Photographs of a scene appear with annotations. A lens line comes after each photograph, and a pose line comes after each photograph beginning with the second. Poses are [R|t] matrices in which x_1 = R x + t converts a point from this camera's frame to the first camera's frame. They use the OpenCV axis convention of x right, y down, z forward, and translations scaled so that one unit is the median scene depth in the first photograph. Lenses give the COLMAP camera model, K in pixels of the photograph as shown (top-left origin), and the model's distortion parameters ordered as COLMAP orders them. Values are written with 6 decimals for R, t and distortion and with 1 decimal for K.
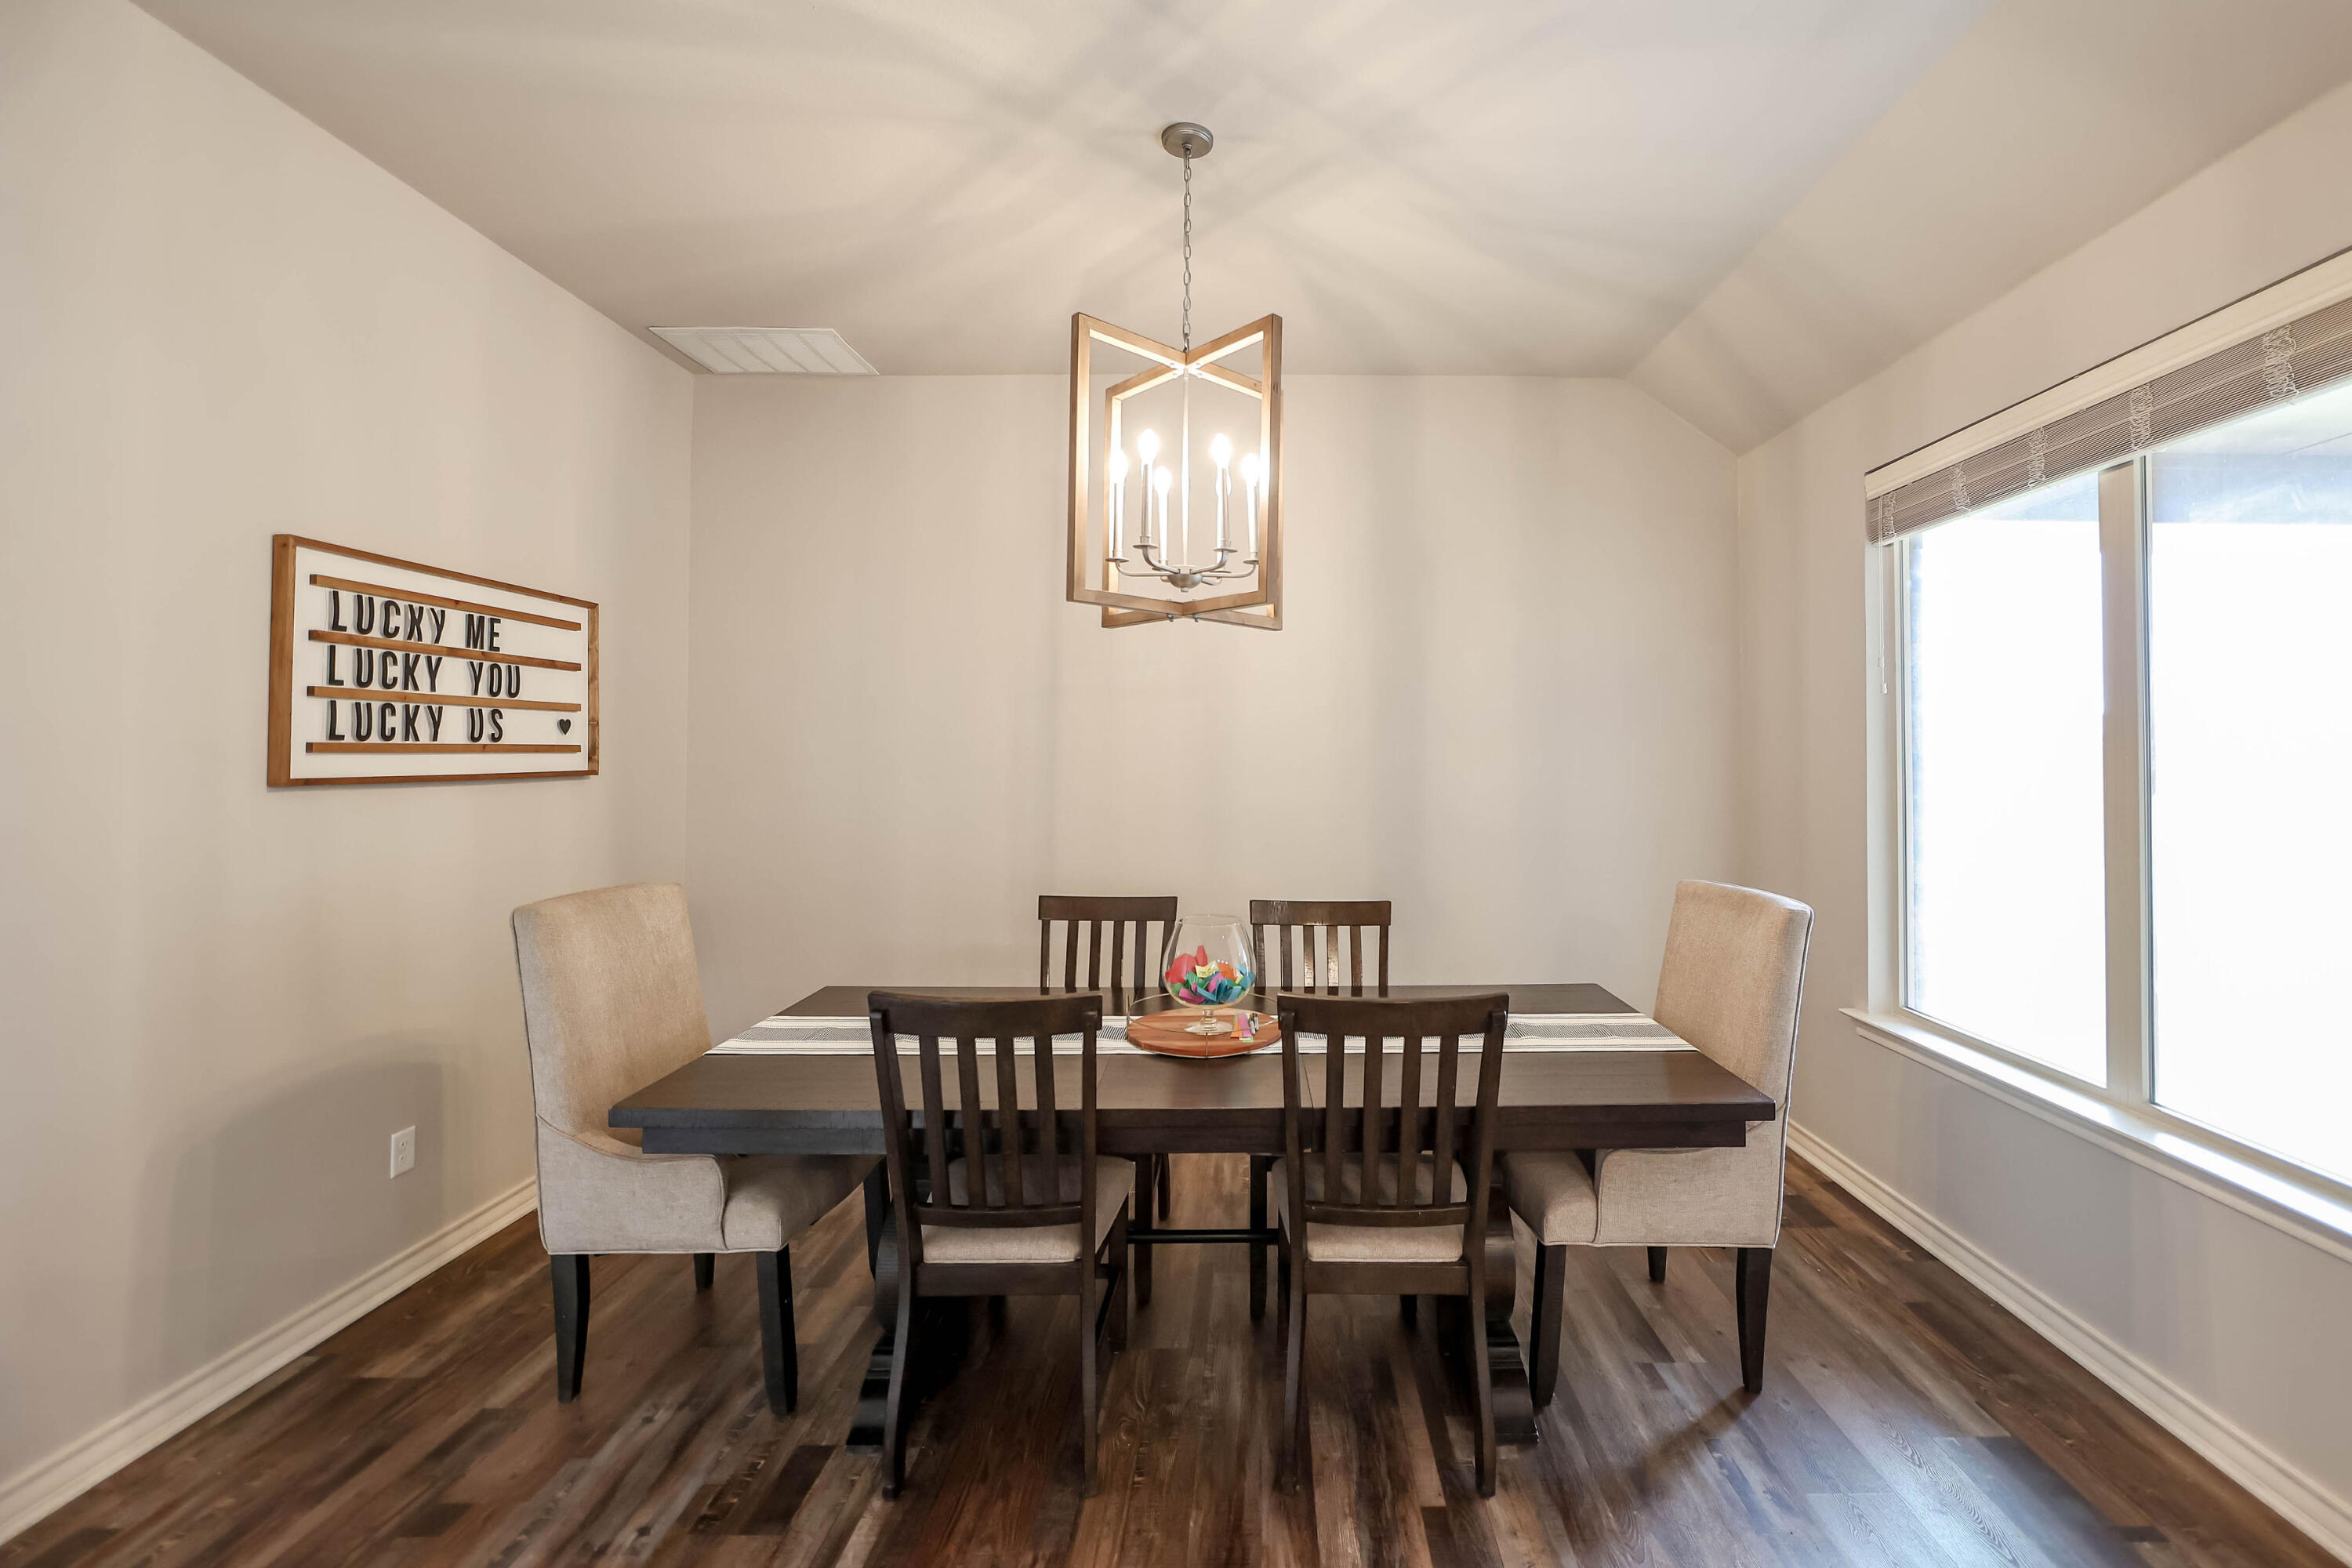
lens RADIAL K [[1015.1, 0, 1248.7], [0, 1015.1, 753.2], [0, 0, 1]] dist [0.000661, 0.000127]
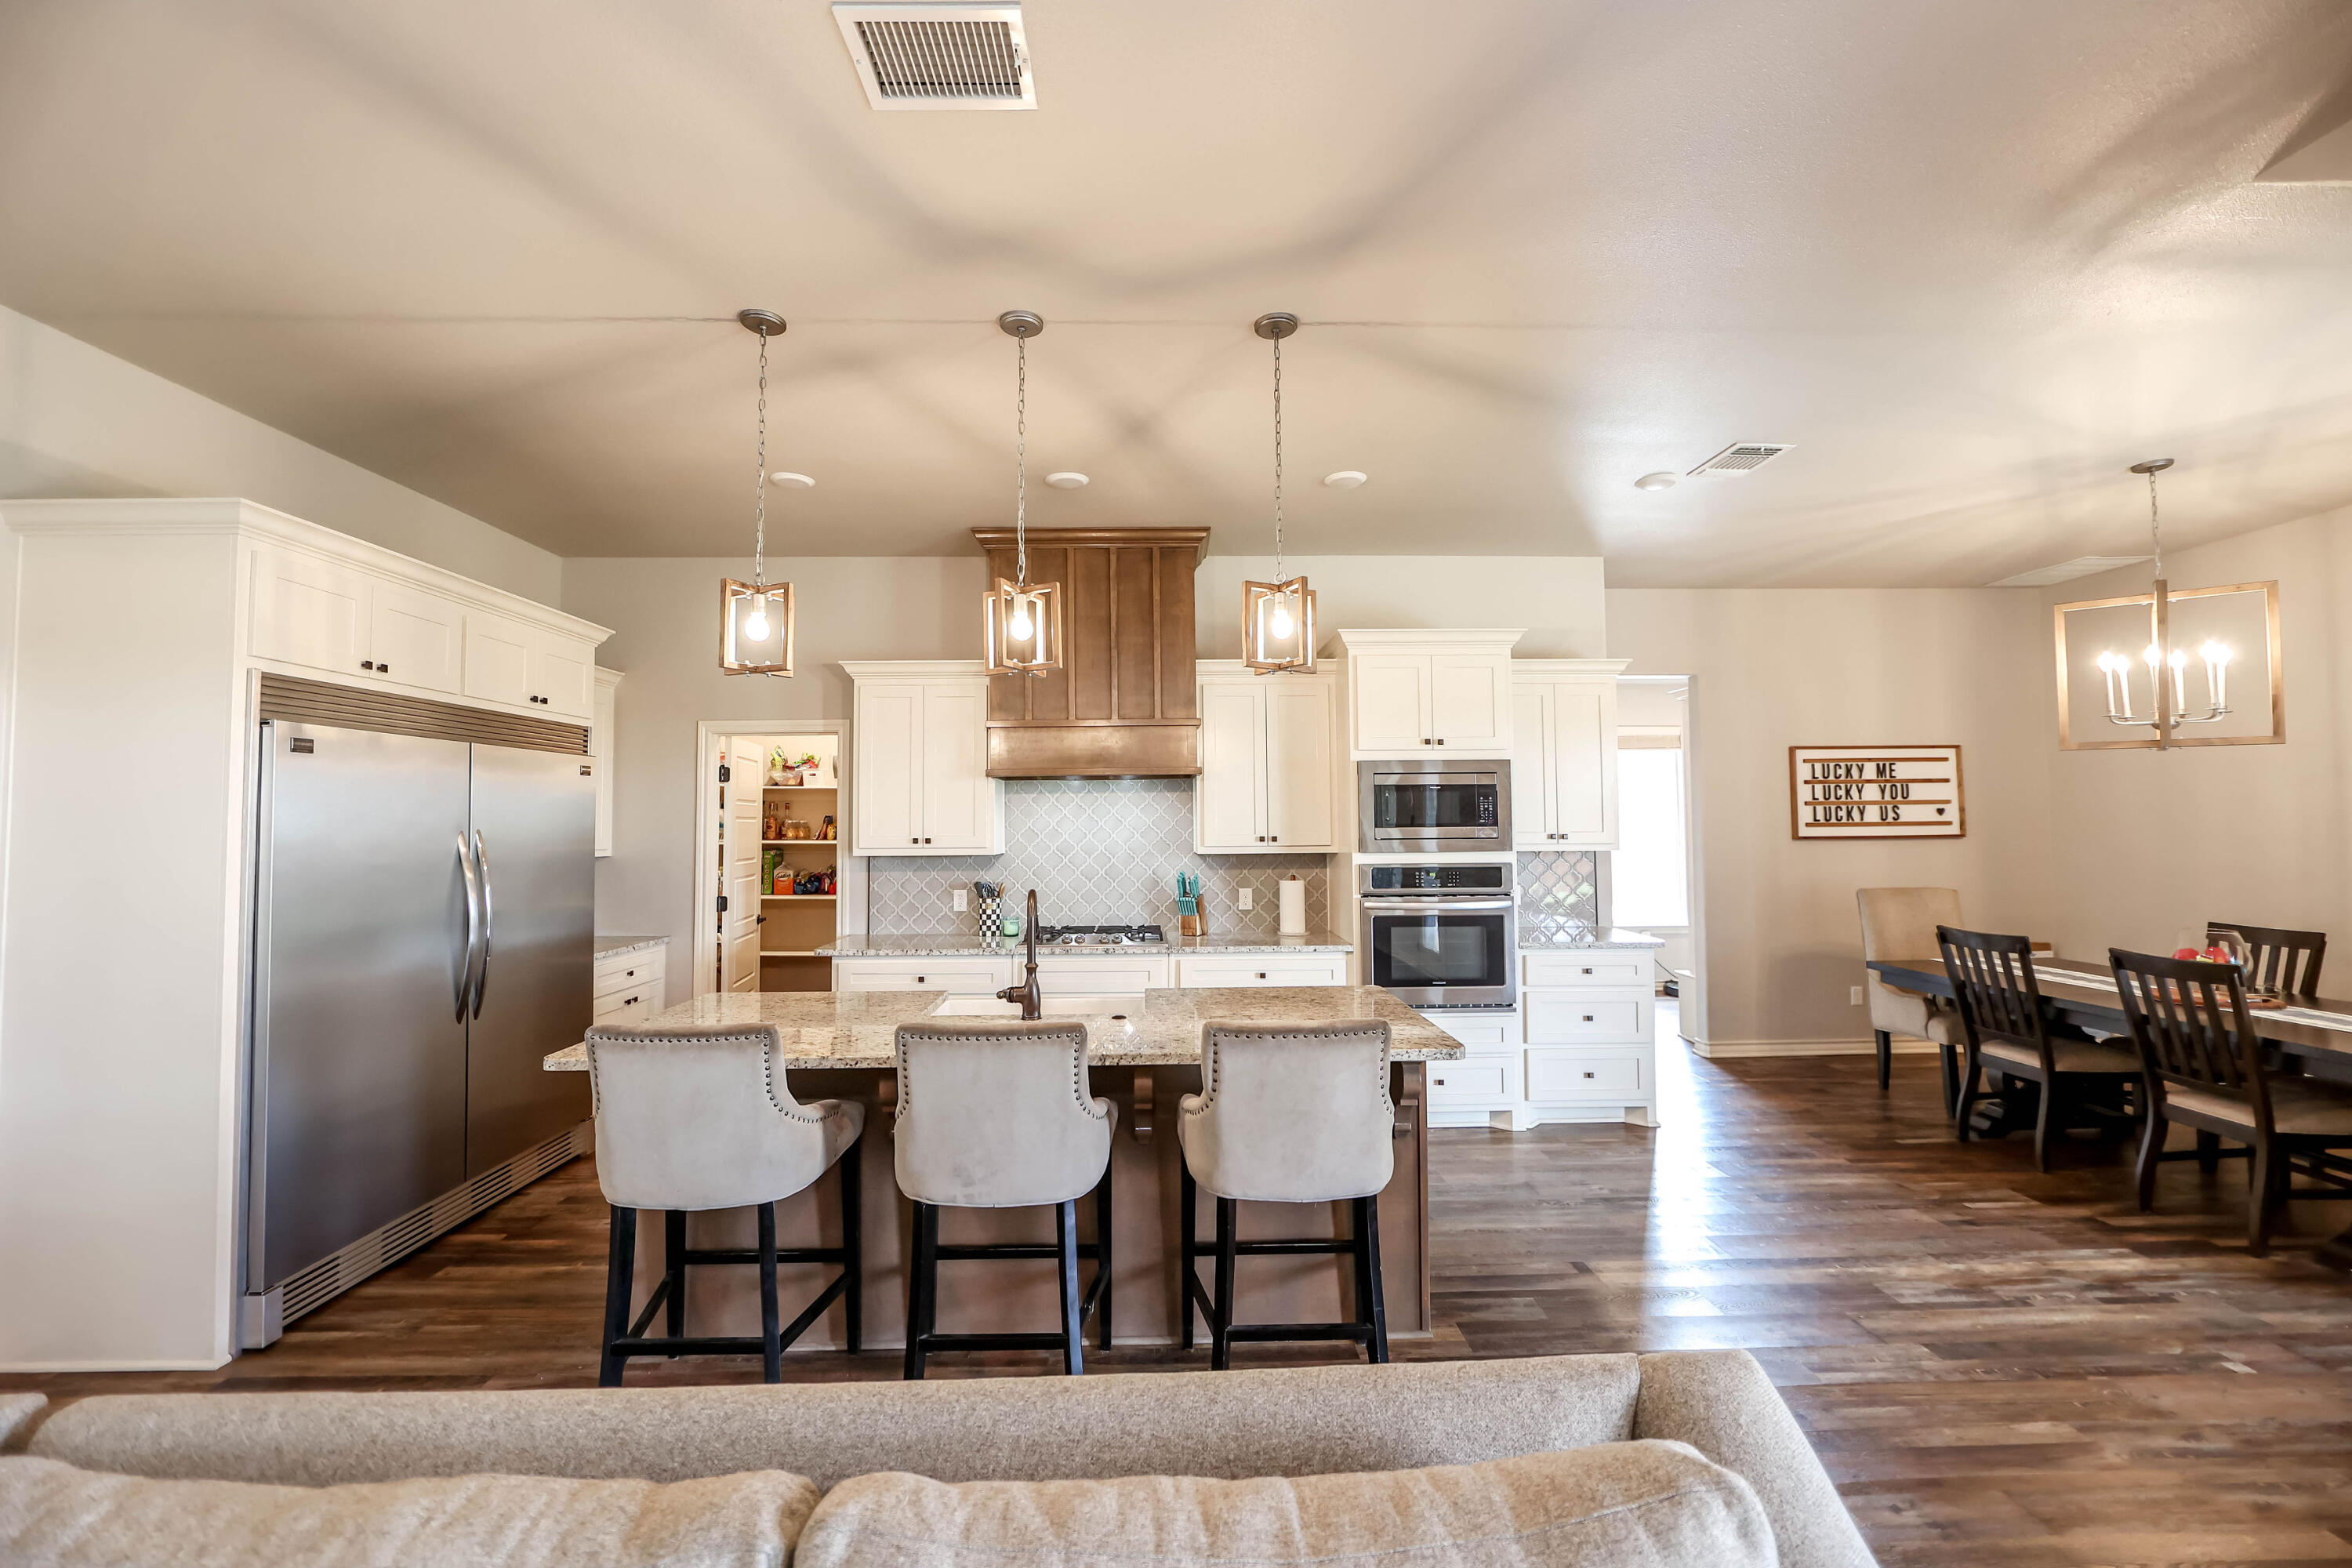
lens RADIAL K [[925.4, 0, 1176.9], [0, 925.4, 783.8], [0, 0, 1]] dist [-0.008826, 0.000776]
pose [[0.043111, -0.044110, -0.998096, 1.209221], [0.010426, 0.998990, -0.043700, -0.021204], [0.999016, -0.008522, 0.043528, -0.632797]]
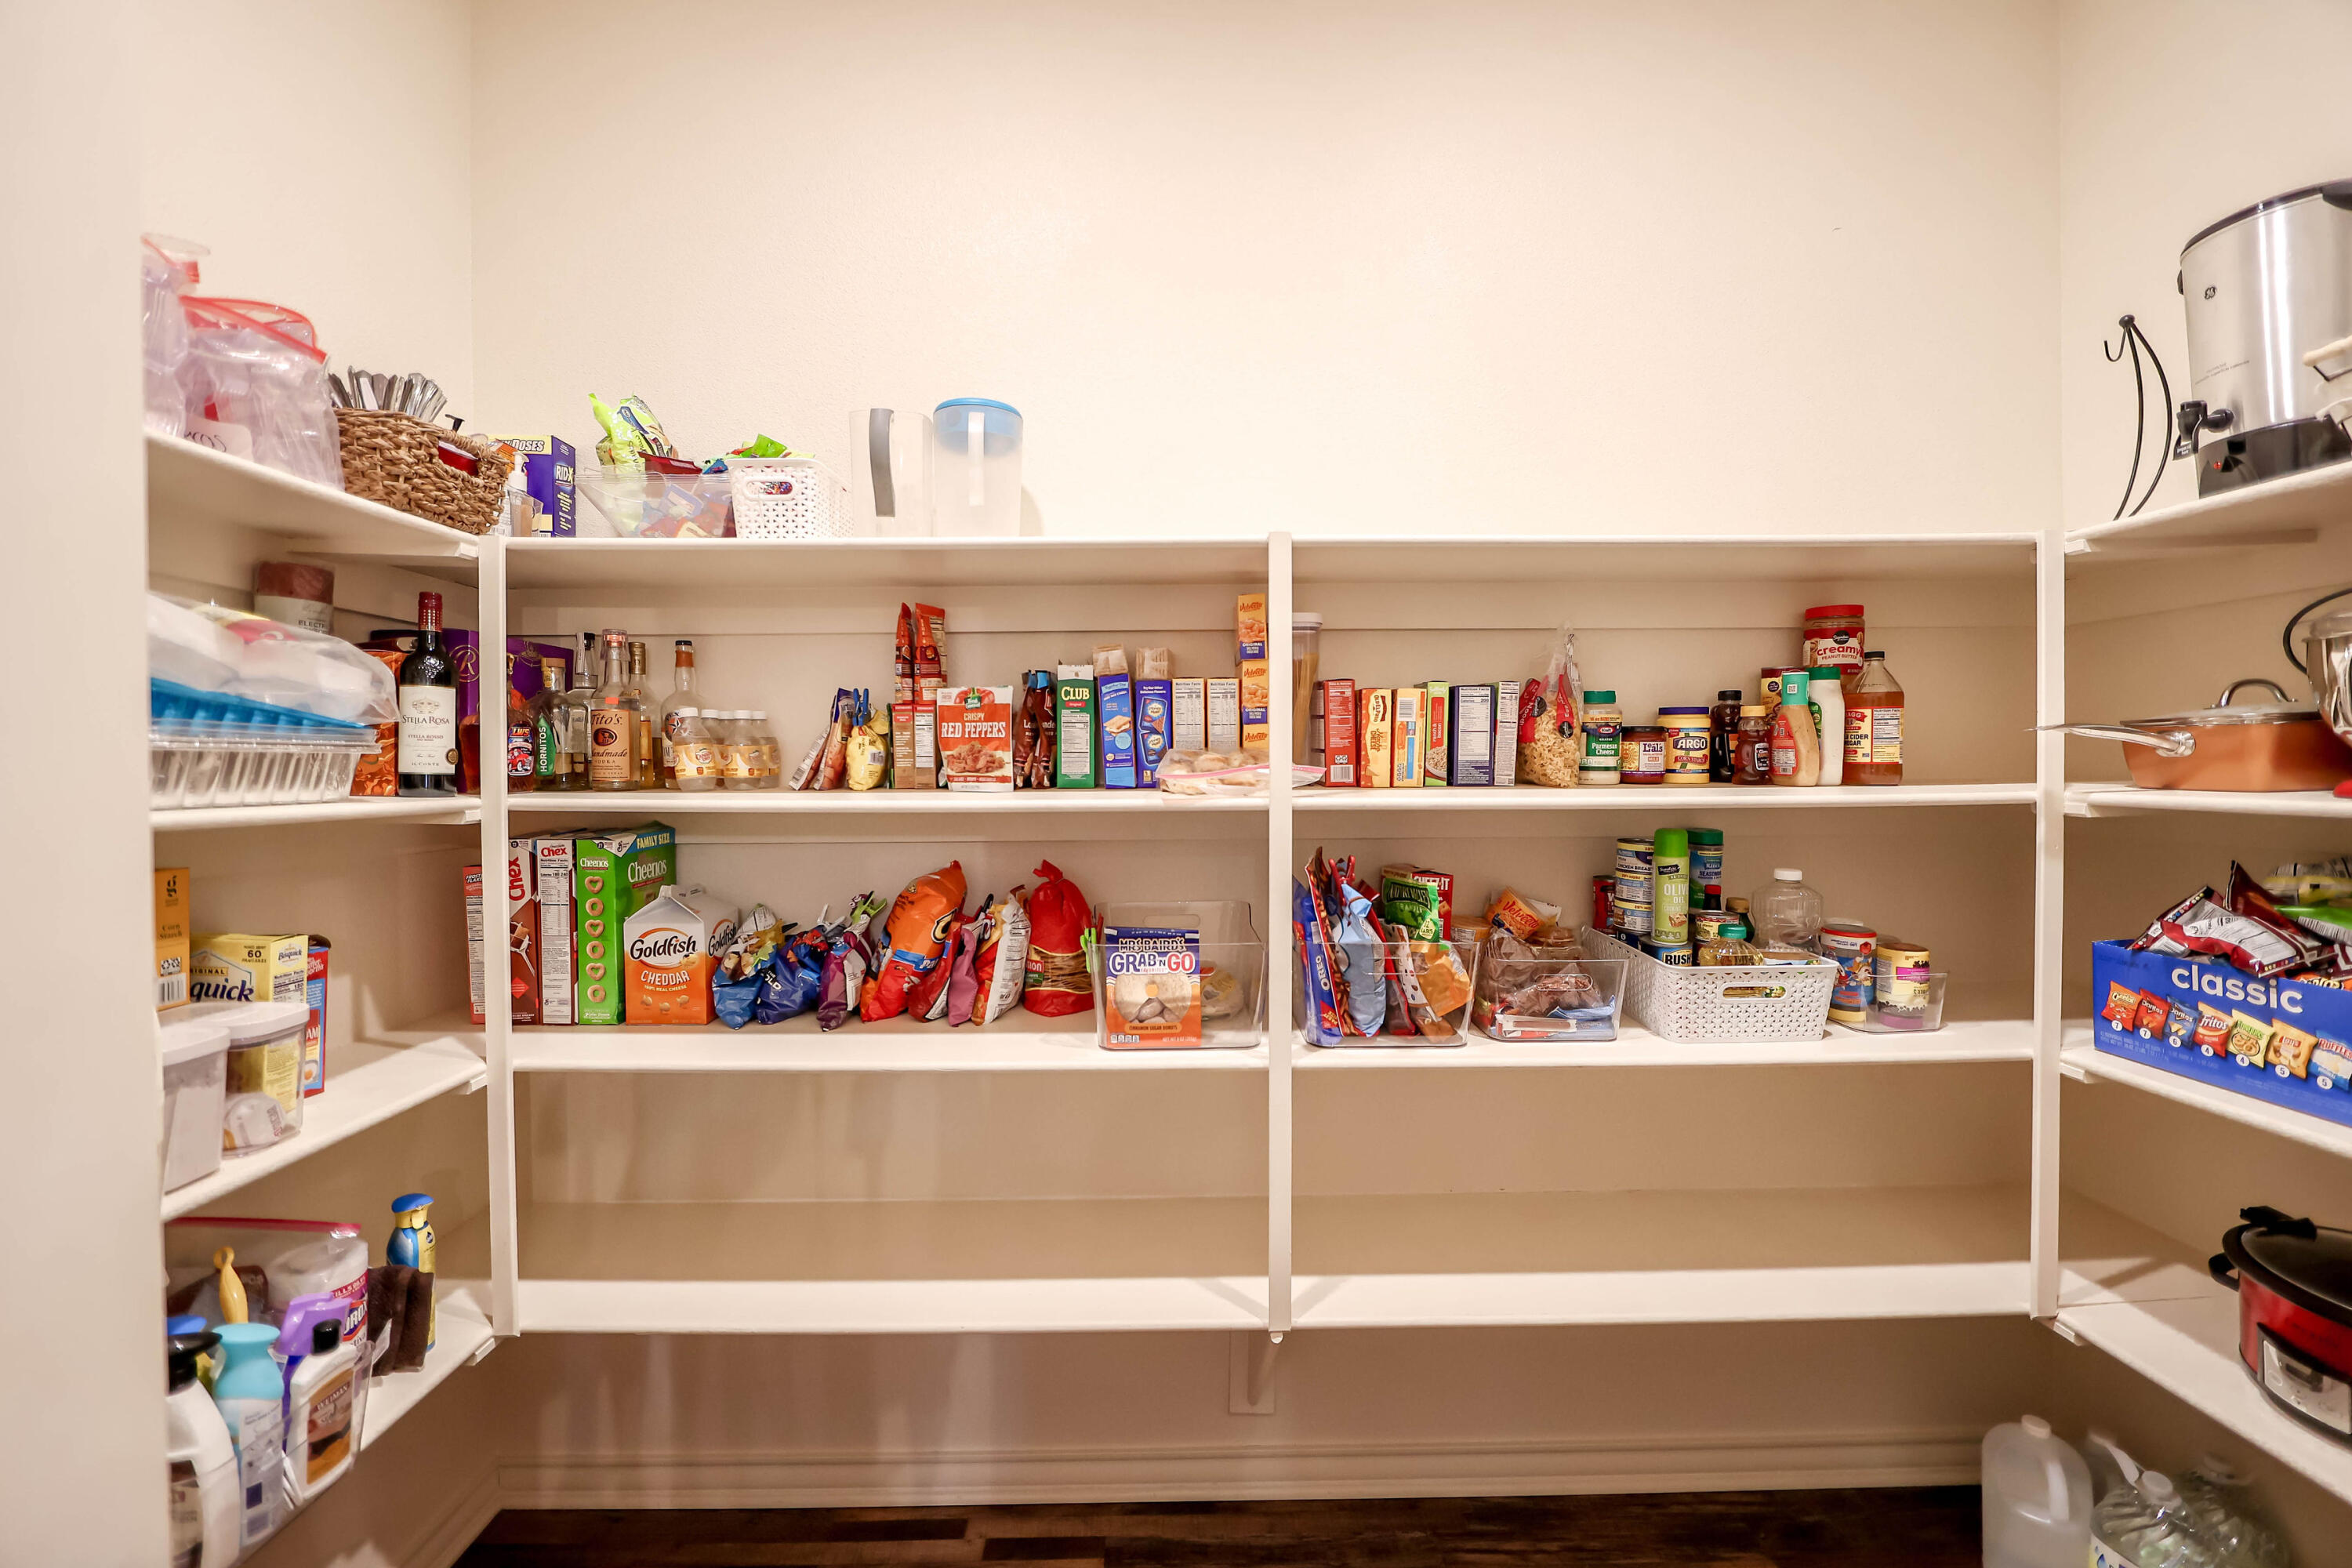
lens RADIAL K [[925.4, 0, 1170.0], [0, 925.4, 787.9], [0, 0, 1]] dist [-0.008826, 0.000776]
pose [[0.030982, 0.005197, -0.999506, -0.648343], [0.010585, 0.999929, 0.005528, 0.006646], [0.999464, -0.010751, 0.030925, -1.254231]]
